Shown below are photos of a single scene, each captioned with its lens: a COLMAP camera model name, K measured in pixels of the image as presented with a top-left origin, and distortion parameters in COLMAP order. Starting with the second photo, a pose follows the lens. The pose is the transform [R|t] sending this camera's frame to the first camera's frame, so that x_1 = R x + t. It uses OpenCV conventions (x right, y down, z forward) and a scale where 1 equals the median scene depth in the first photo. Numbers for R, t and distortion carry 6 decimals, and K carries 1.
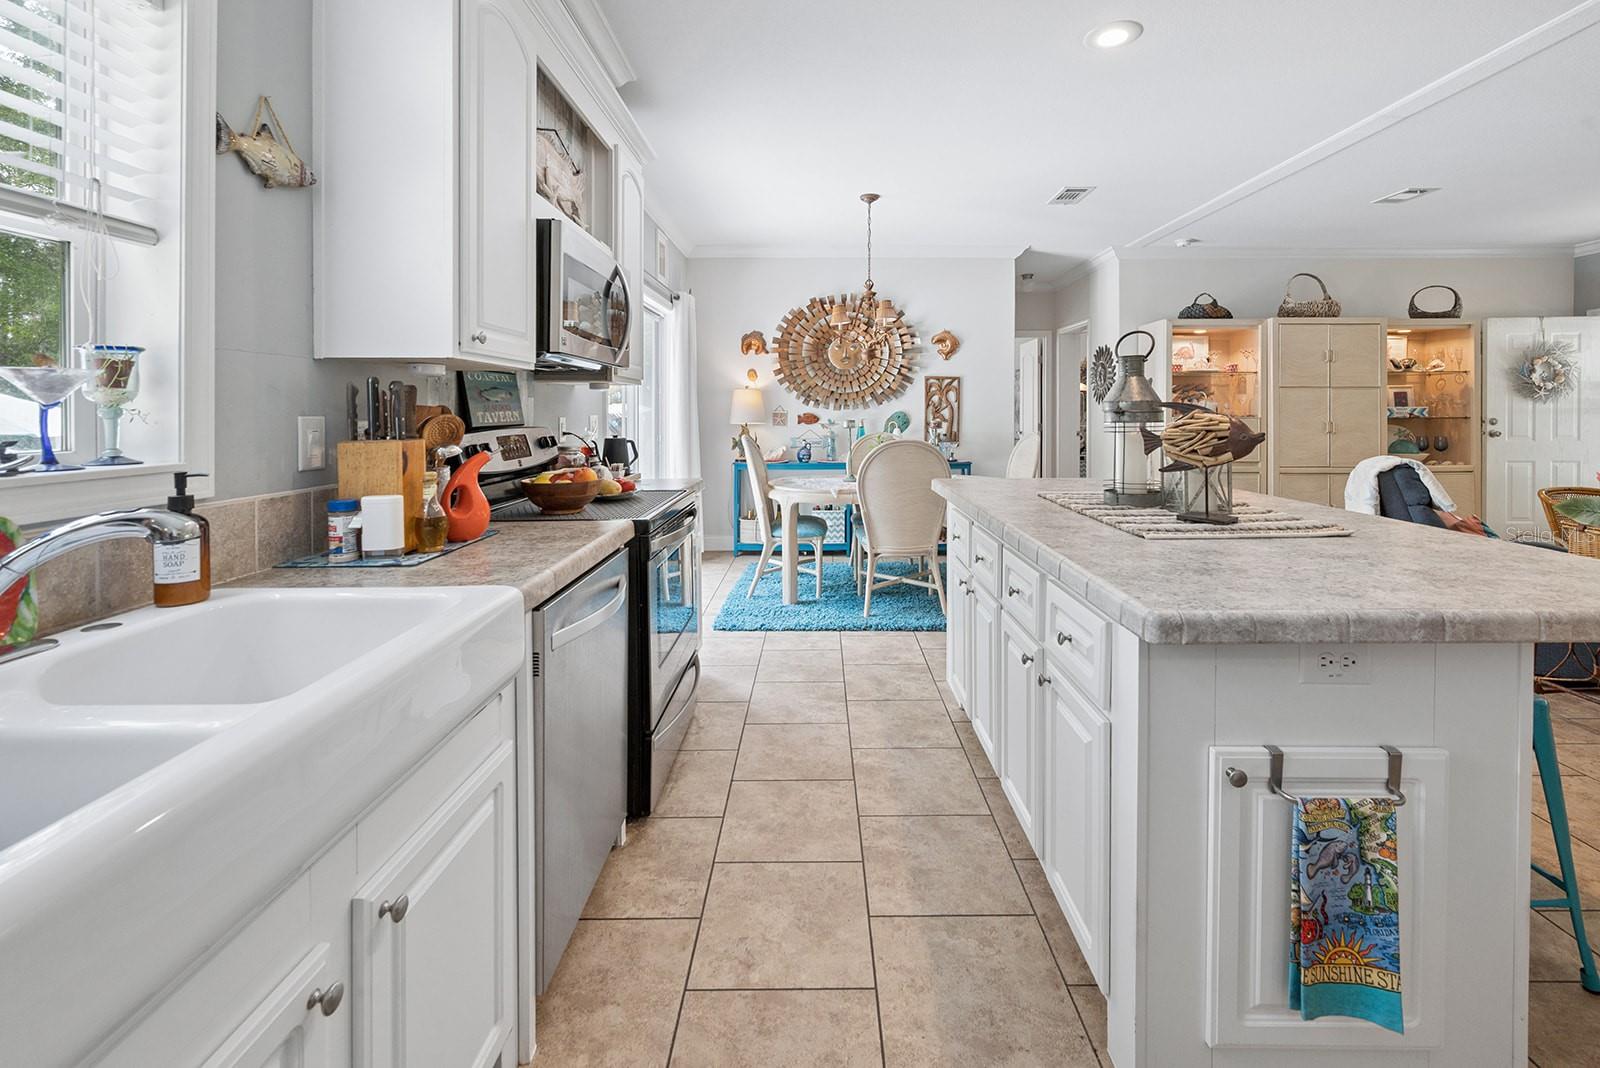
lens RADIAL K [[678.5, 0, 822.8], [0, 678.5, 414.9], [0, 0, 1]] dist [0.002176, 0.000539]
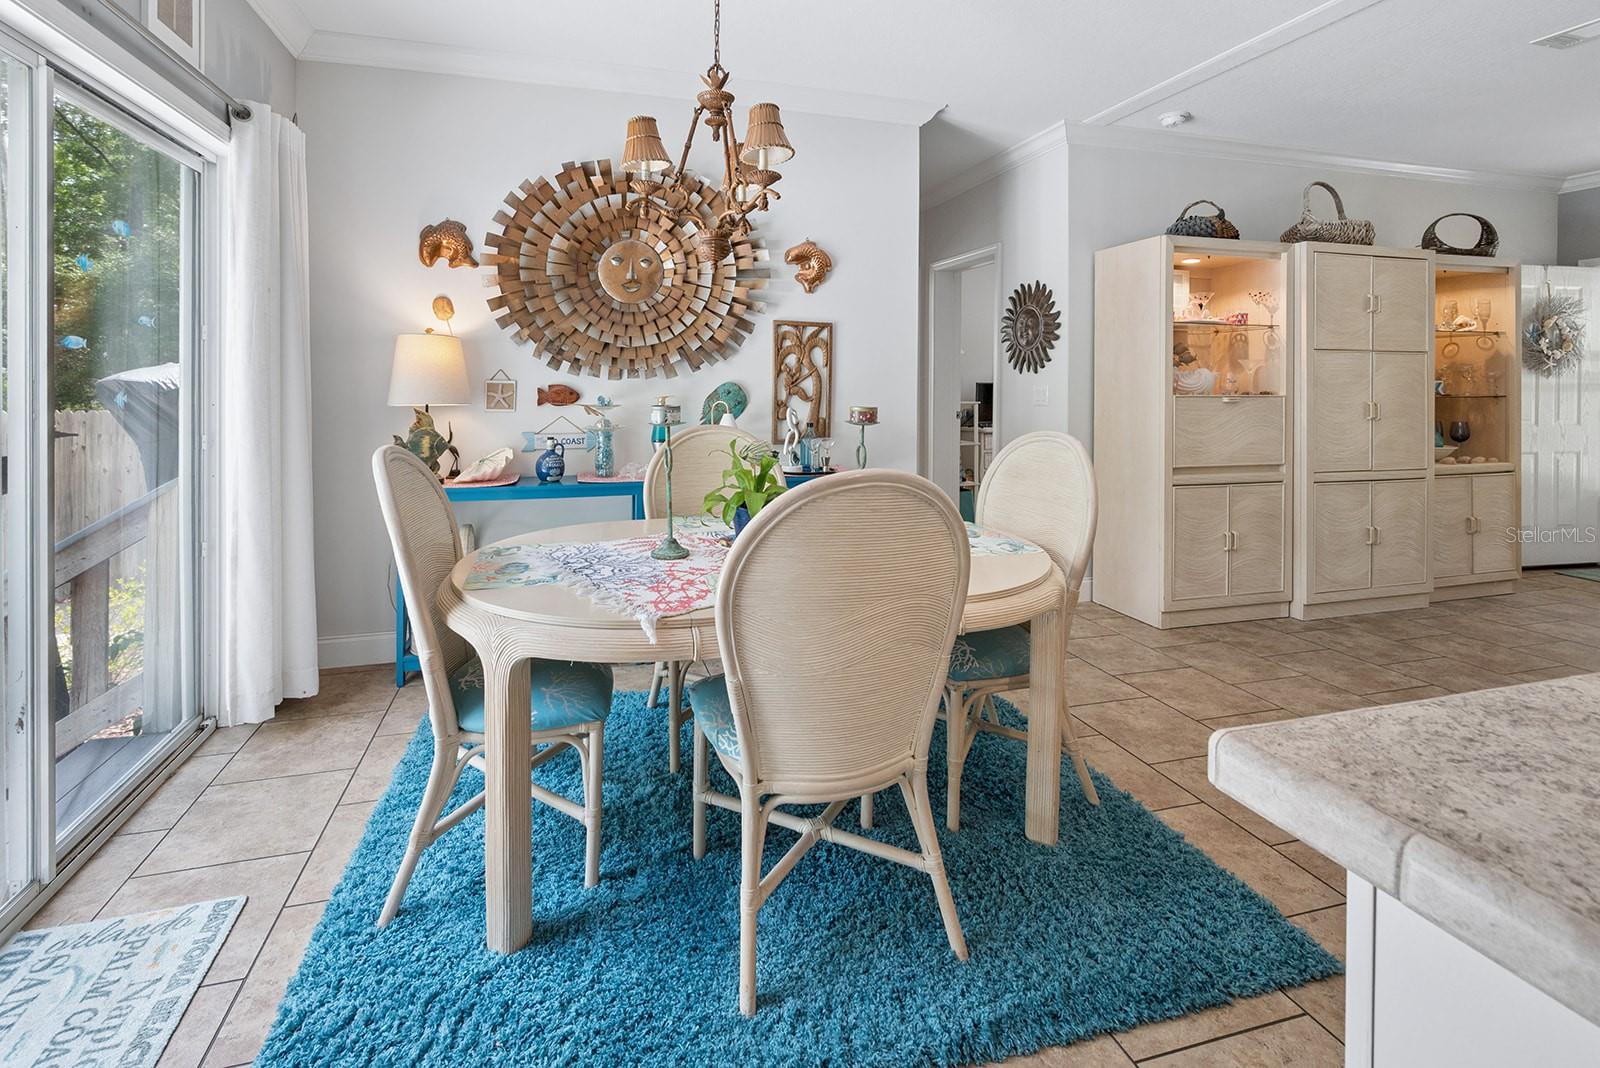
lens RADIAL K [[713.1, 0, 751.9], [0, 713.1, 387.2], [0, 0, 1]] dist [0.001382, -0.000145]
pose [[0.968693, 0.004624, 0.248218, -0.013492], [-0.005991, 0.999971, 0.004752, -0.004247], [-0.248188, -0.006090, 0.968693, 0.437425]]
